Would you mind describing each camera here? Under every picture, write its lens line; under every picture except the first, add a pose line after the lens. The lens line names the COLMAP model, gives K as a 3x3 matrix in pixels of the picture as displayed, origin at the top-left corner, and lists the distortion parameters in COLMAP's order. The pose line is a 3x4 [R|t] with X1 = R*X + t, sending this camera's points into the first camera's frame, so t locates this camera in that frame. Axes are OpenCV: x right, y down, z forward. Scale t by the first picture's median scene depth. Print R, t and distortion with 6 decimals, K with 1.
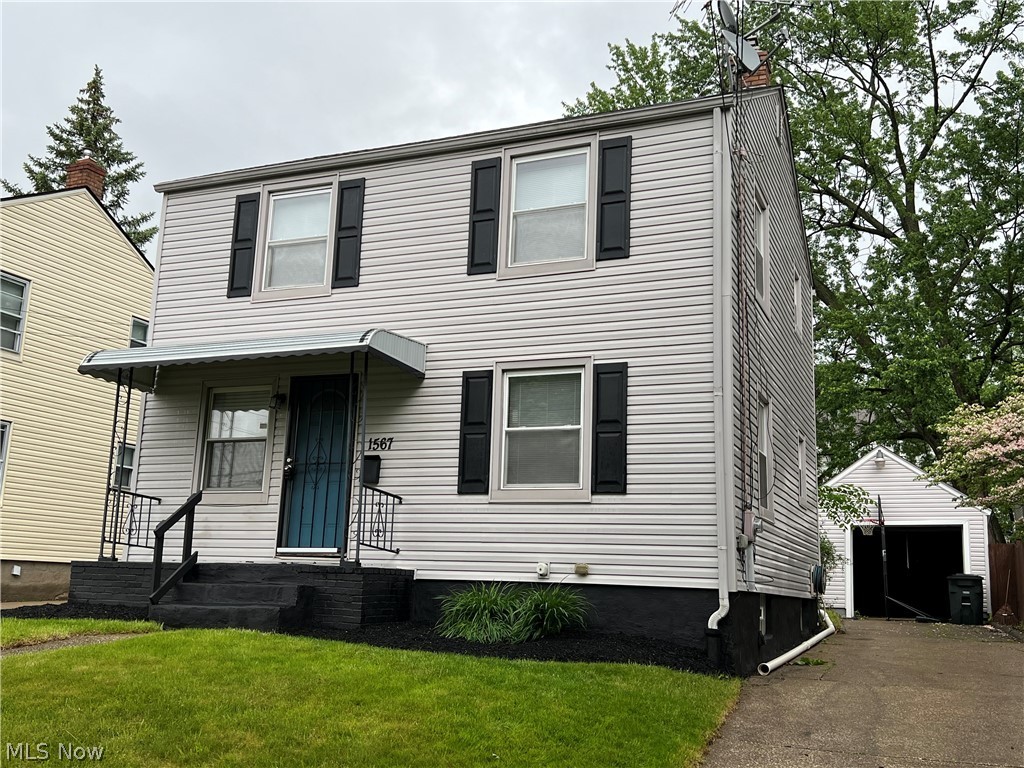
lens RADIAL K [[1002.3, 0, 513.2], [0, 1002.3, 382.5], [0, 0, 1]] dist [-0.025380, 0.000000]
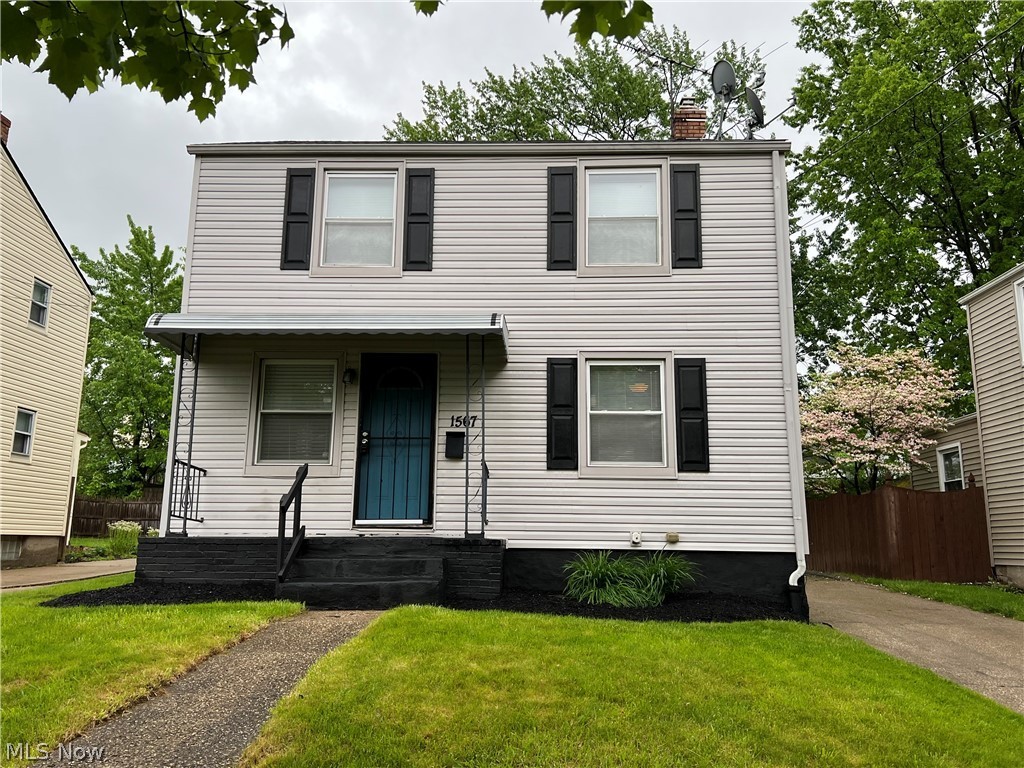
lens RADIAL K [[834.4, 0, 511.5], [0, 834.4, 383.2], [0, 0, 1]] dist [-0.002328, -0.010024]
pose [[0.937101, 0.048582, 0.345661, -0.394963], [-0.050985, 0.998697, -0.002143, 0.020352], [-0.345315, -0.015615, 0.938357, 0.157239]]
